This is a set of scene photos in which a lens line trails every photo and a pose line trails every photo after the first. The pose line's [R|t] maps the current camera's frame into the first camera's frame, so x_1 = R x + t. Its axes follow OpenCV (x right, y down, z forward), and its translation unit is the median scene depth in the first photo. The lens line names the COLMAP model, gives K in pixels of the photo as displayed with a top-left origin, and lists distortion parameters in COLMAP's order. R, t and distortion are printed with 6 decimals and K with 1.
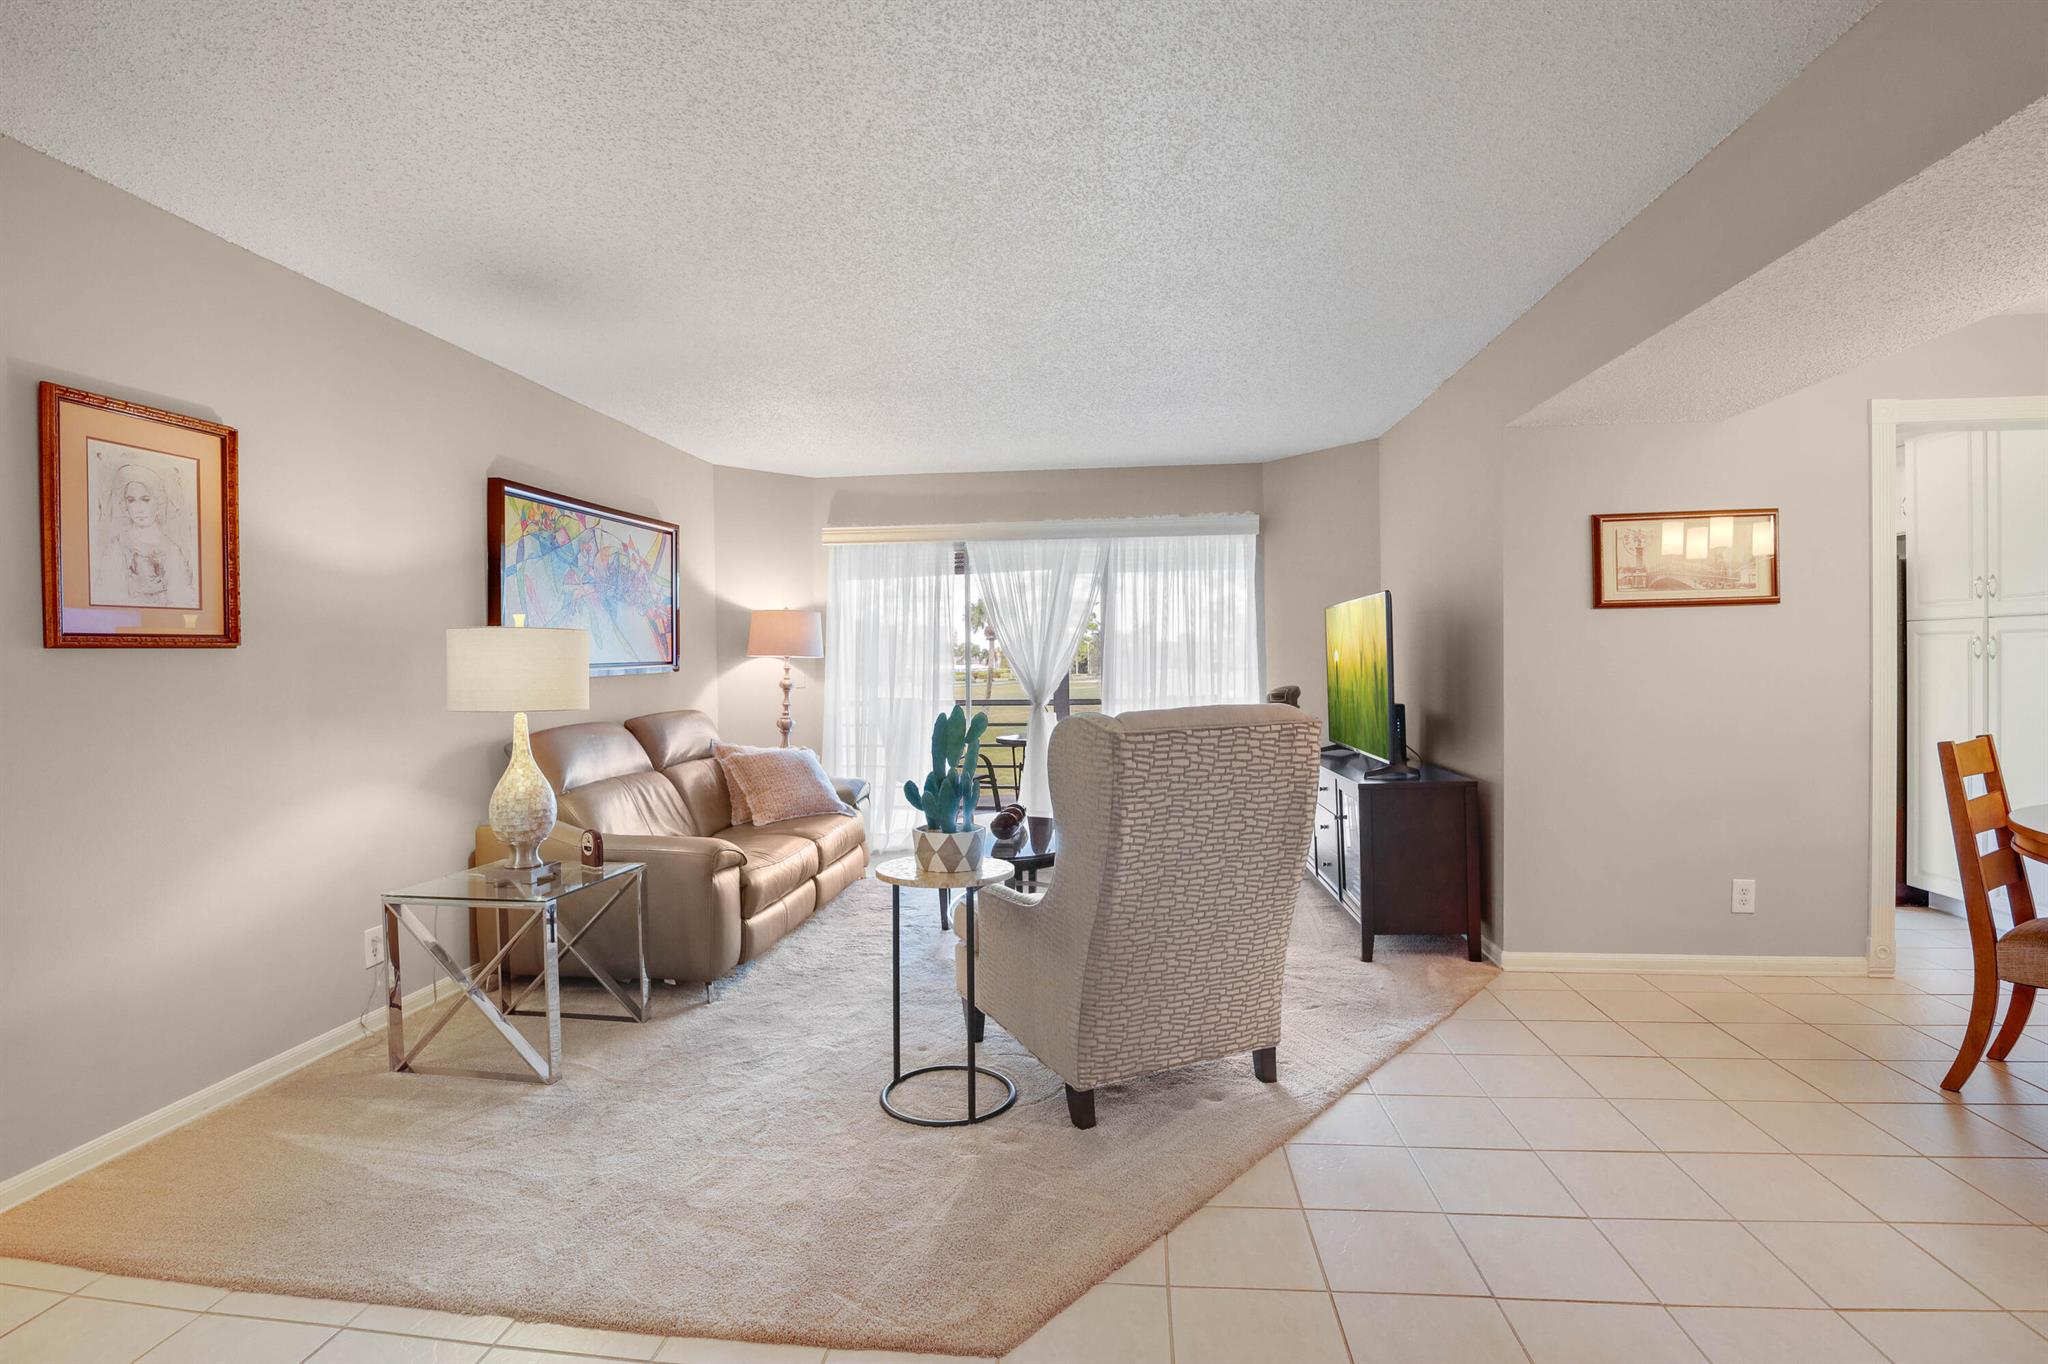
lens RADIAL K [[996.0, 0, 1006.1], [0, 996.0, 675.0], [0, 0, 1]] dist [-0.028803, -0.000628]
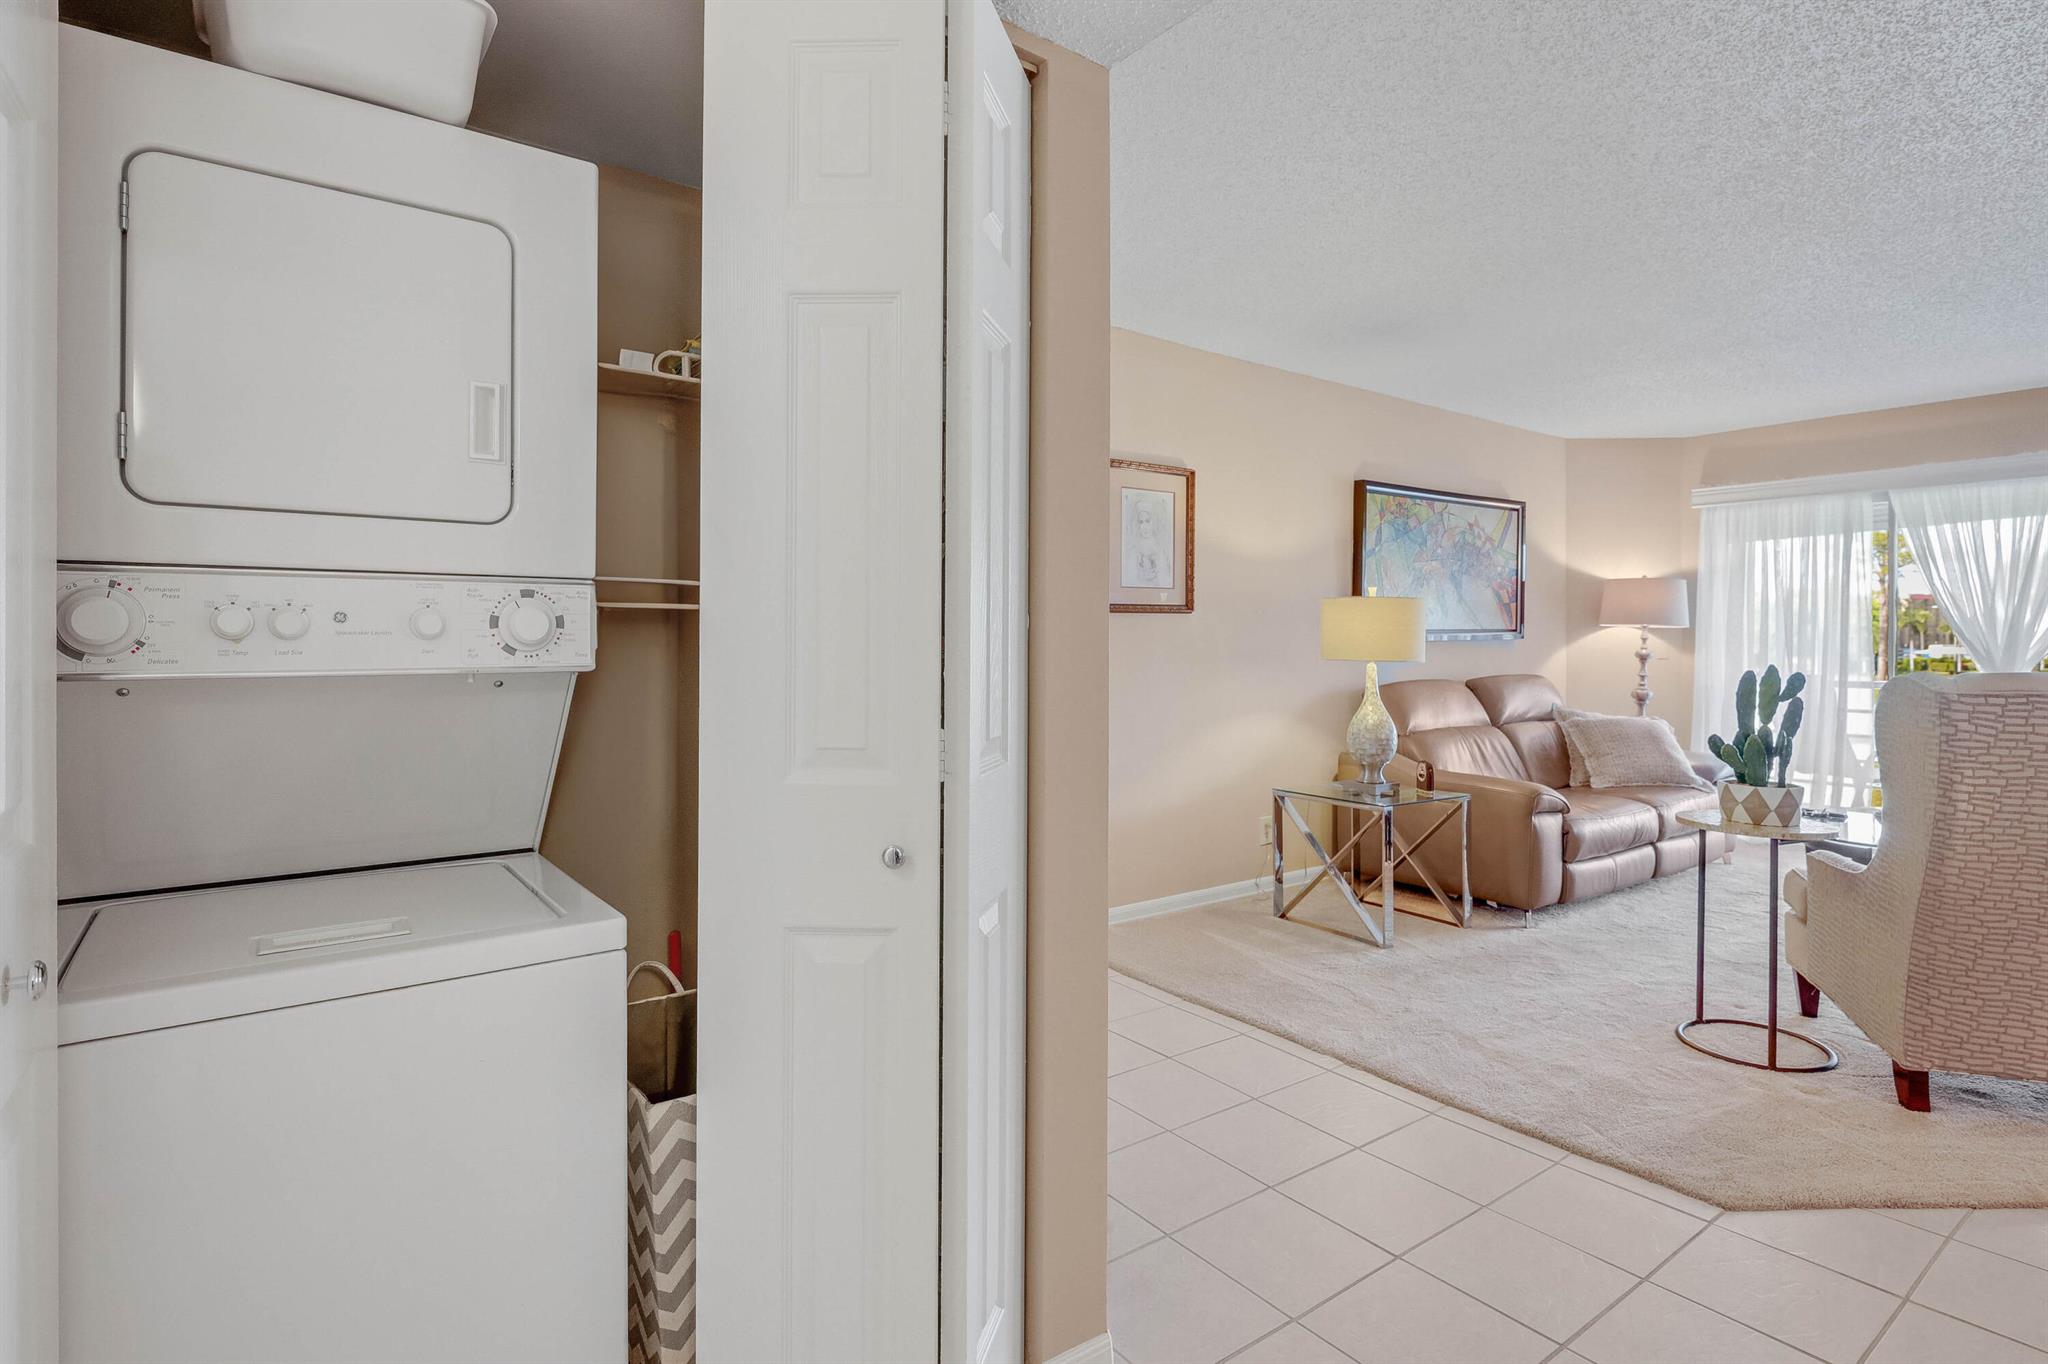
lens RADIAL K [[1020.2, 0, 1013.5], [0, 1020.2, 649.8], [0, 0, 1]] dist [-0.002407, -0.000644]
pose [[0.686168, 0.018921, -0.727197, 0.155091], [-0.020737, 0.999764, 0.006446, 0.021369], [0.727148, 0.010657, 0.686398, -0.253226]]
